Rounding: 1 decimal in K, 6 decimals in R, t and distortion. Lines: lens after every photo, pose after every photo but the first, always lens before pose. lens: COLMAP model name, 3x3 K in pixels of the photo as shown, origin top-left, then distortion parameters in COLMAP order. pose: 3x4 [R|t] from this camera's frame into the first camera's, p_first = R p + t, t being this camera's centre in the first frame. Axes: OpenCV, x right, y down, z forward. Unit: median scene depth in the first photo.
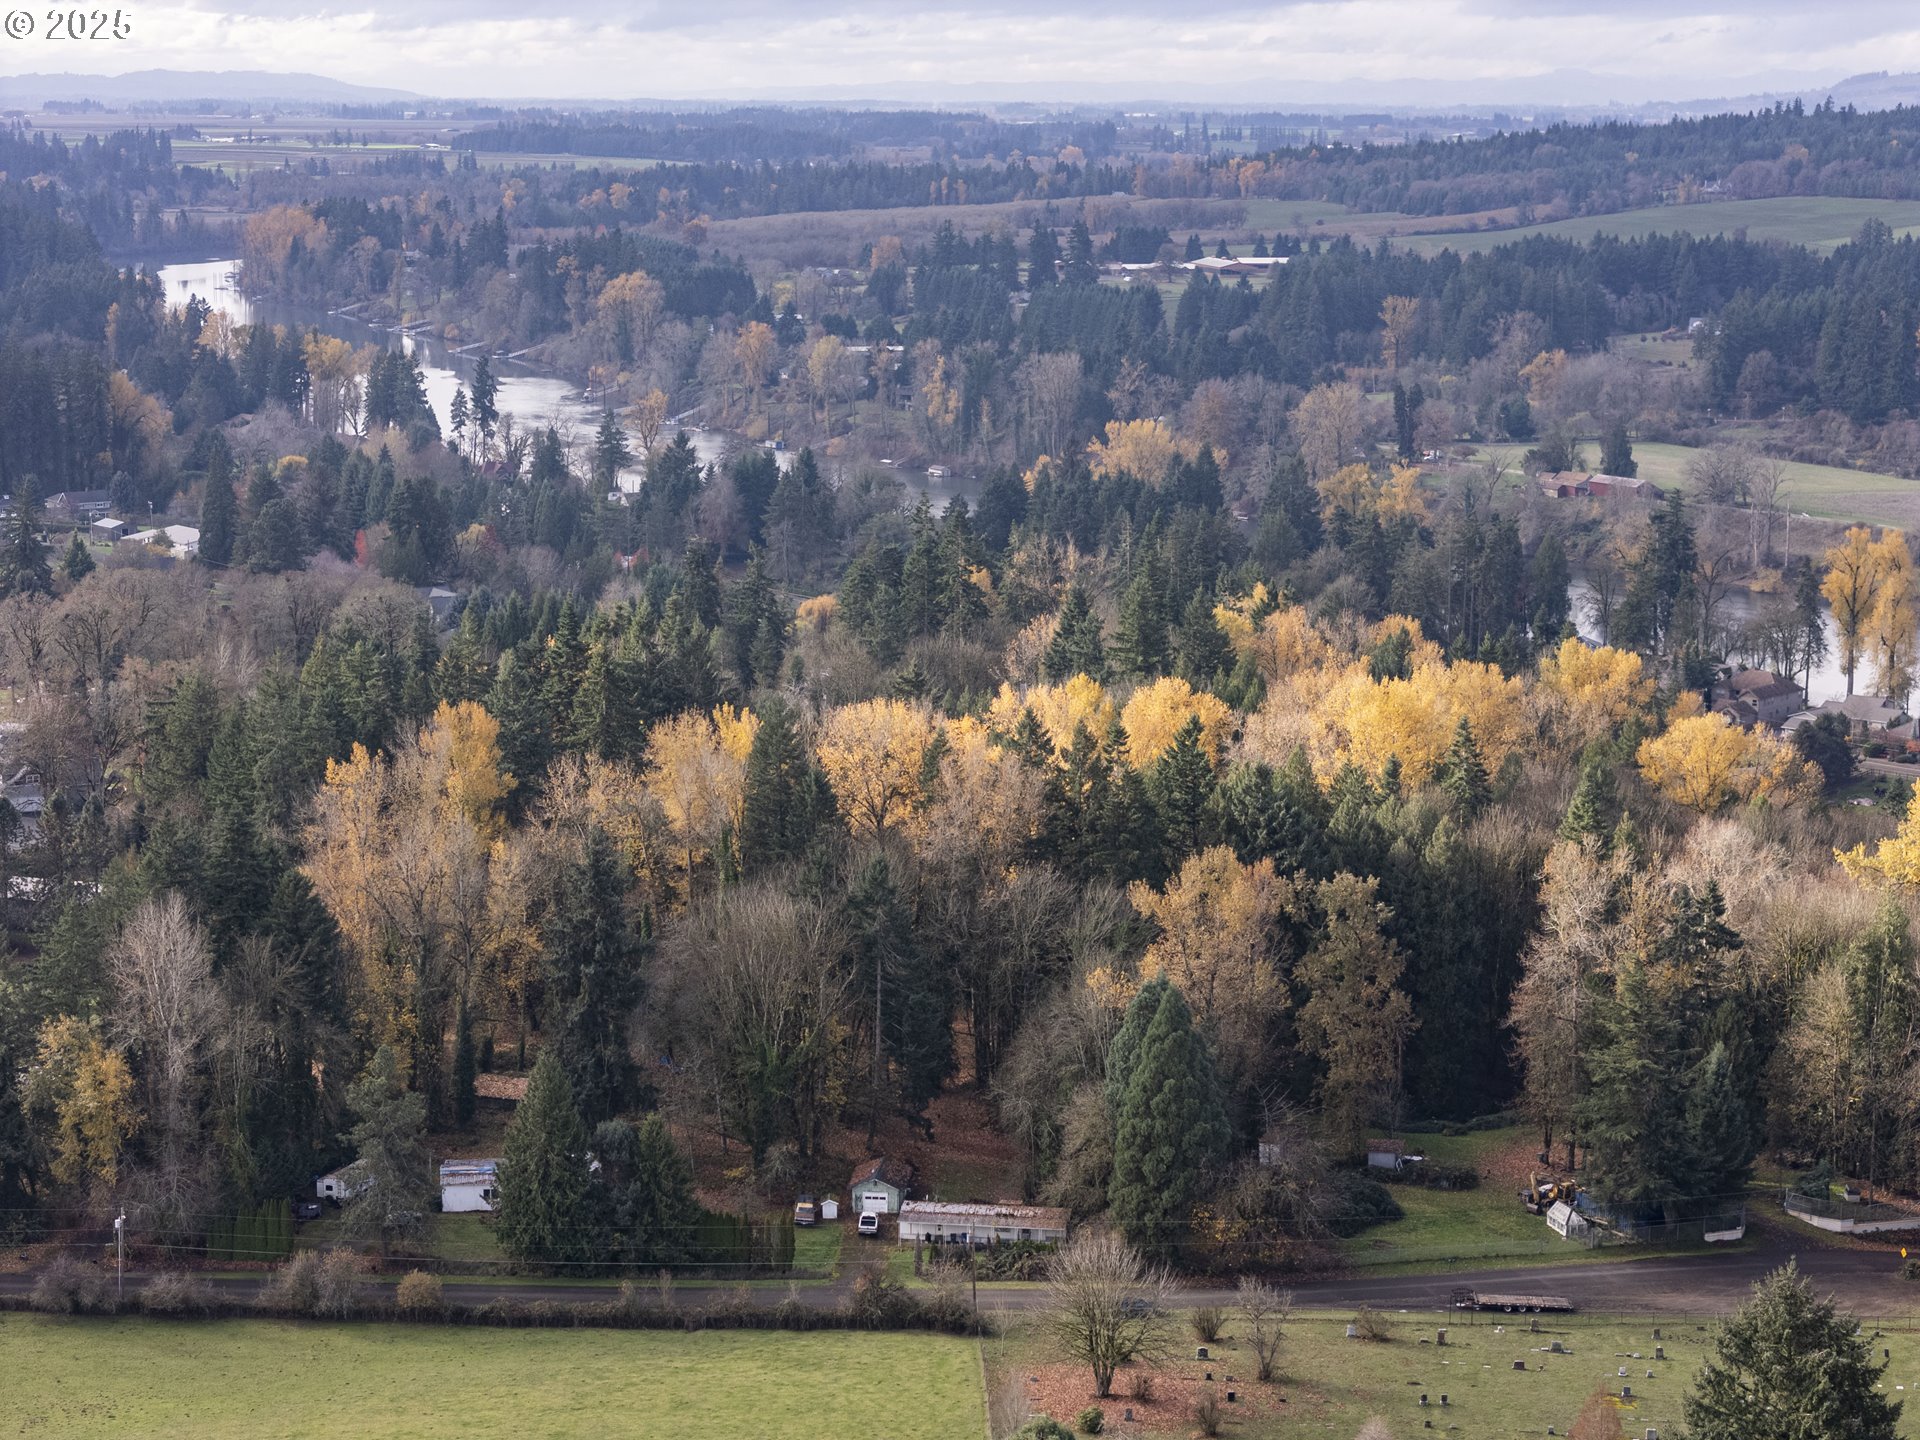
lens RADIAL K [[3827.0, 0, 960.0], [0, 3827.0, 665.9], [0, 0, 1]] dist [-0.024222, 0.279726]
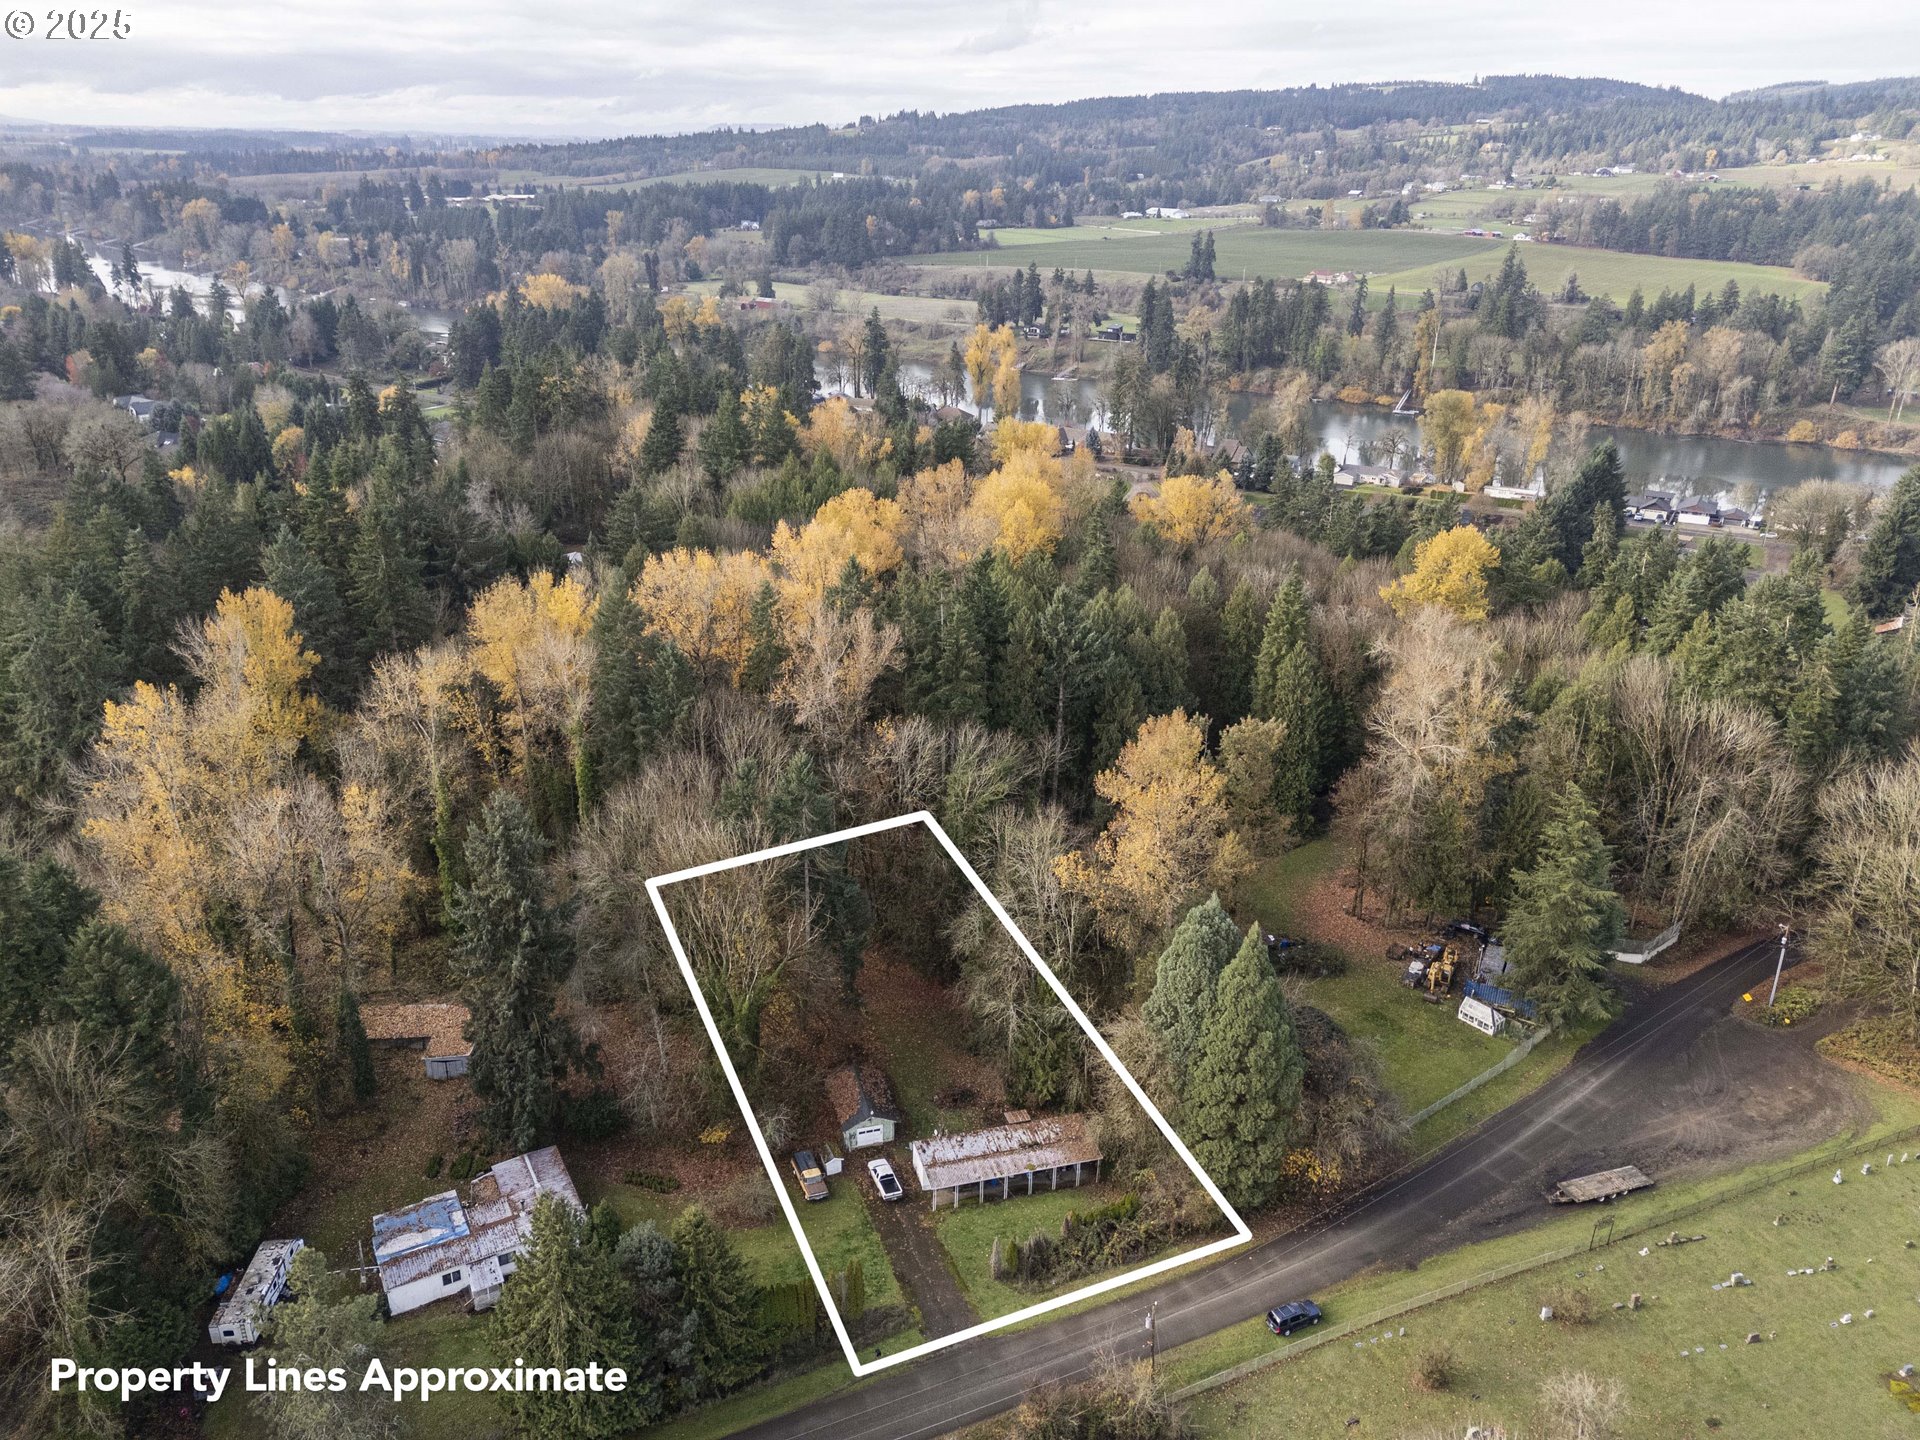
lens RADIAL K [[1406.8, 0, 963.4], [0, 1406.8, 715.0], [0, 0, 1]] dist [0.072183, -0.063334]
pose [[0.923703, -0.138318, 0.357268, -0.039533], [0.049718, 0.967943, 0.246199, -0.016430], [-0.379869, -0.209652, 0.900969, 0.245580]]
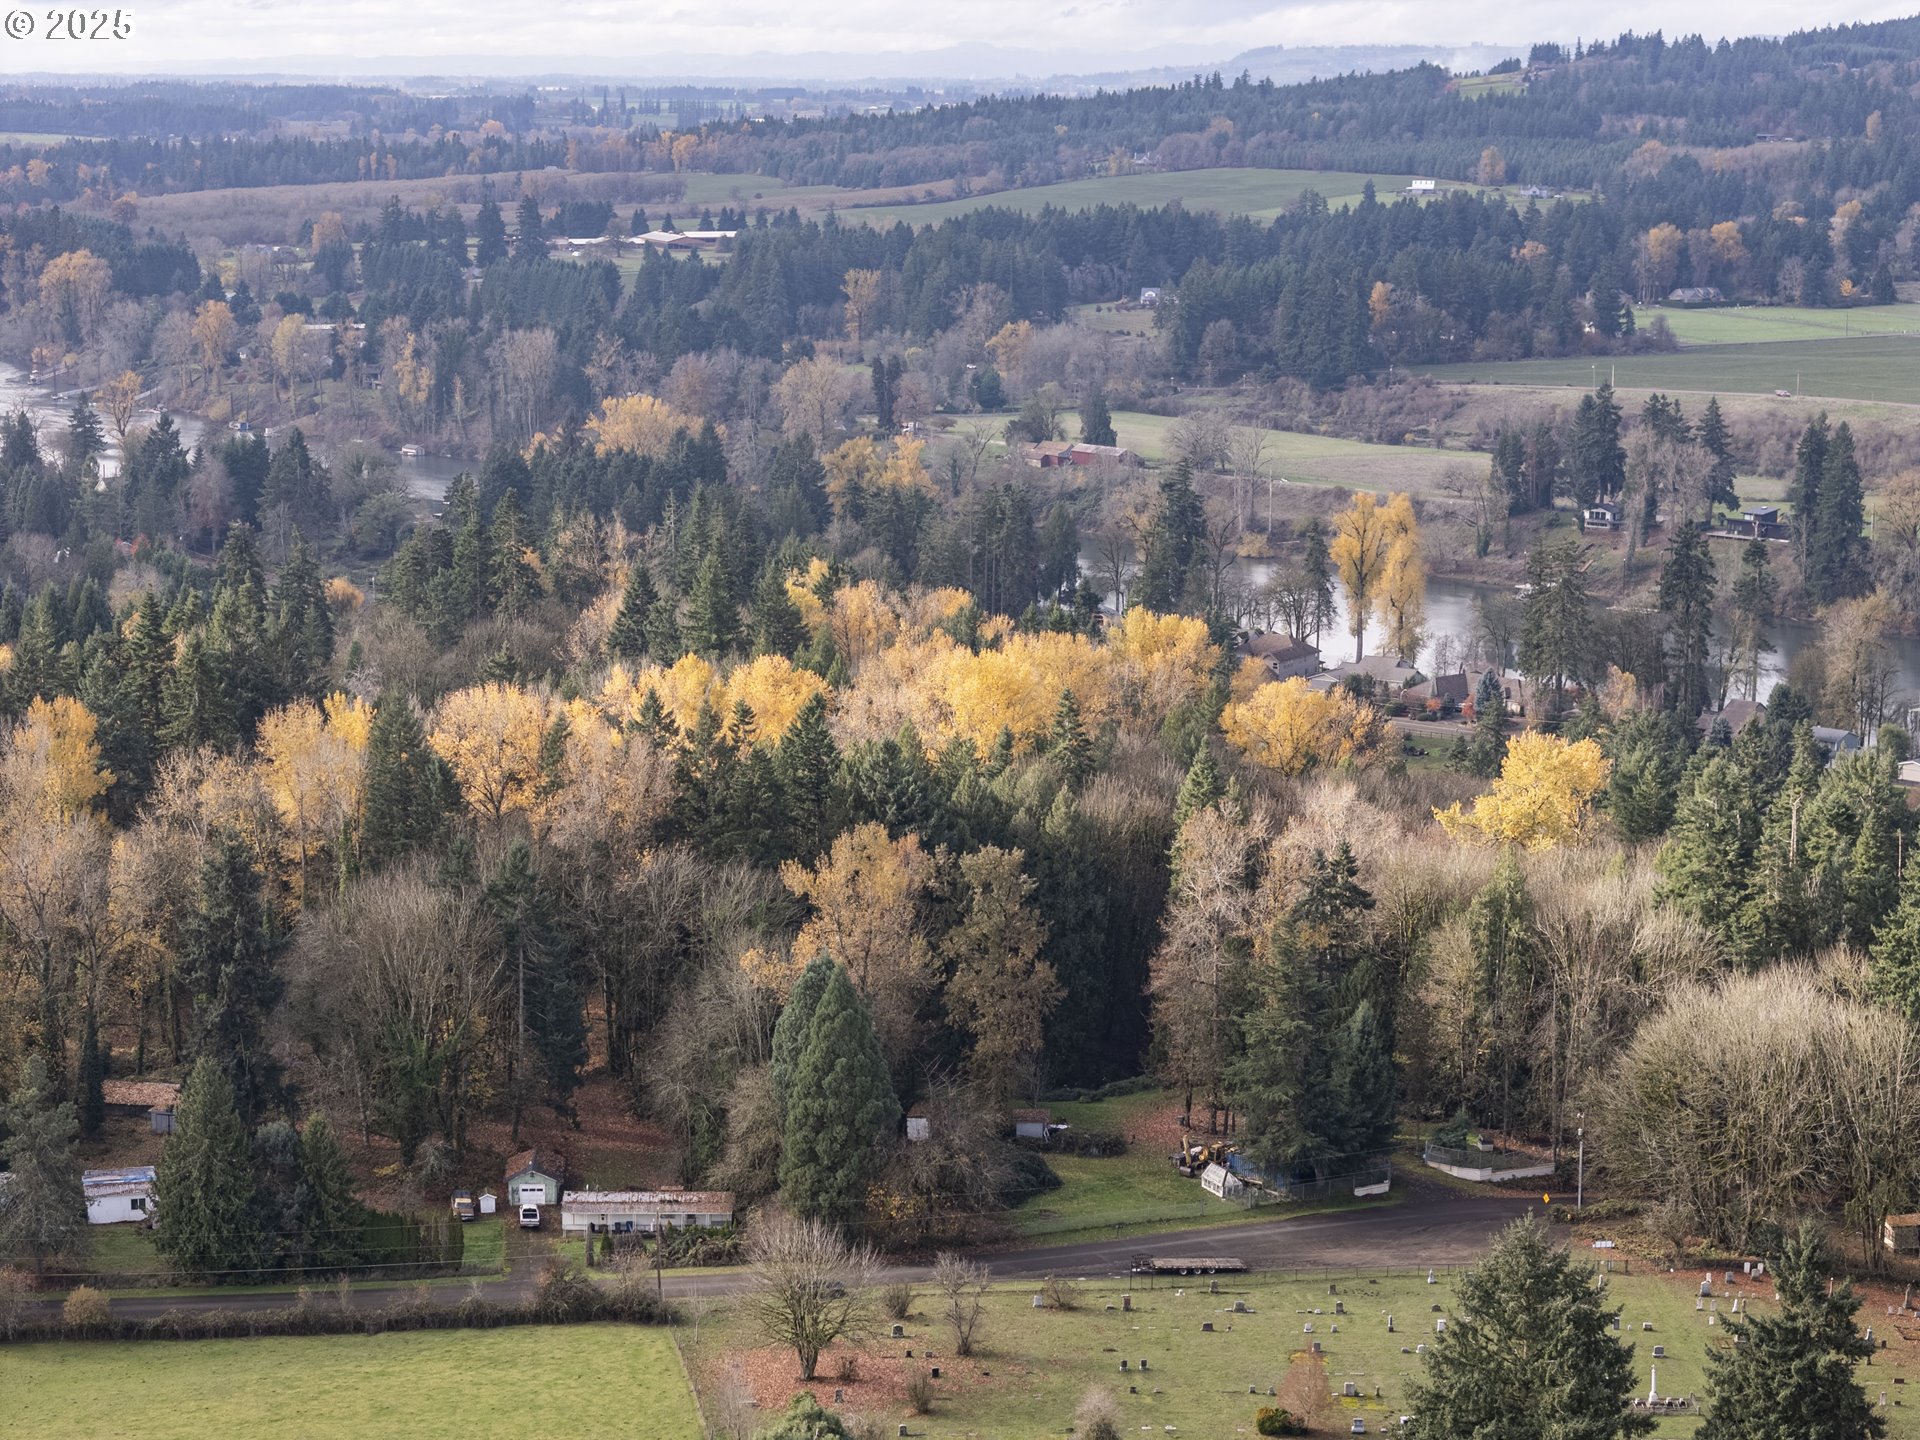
lens RADIAL K [[3827.0, 0, 960.0], [0, 3827.0, 665.9], [0, 0, 1]] dist [-0.024222, 0.279726]
pose [[0.988271, -0.023875, 0.150833, -0.020701], [0.022846, 0.999702, 0.008548, -0.000676], [-0.150992, -0.005002, 0.988522, 0.003157]]
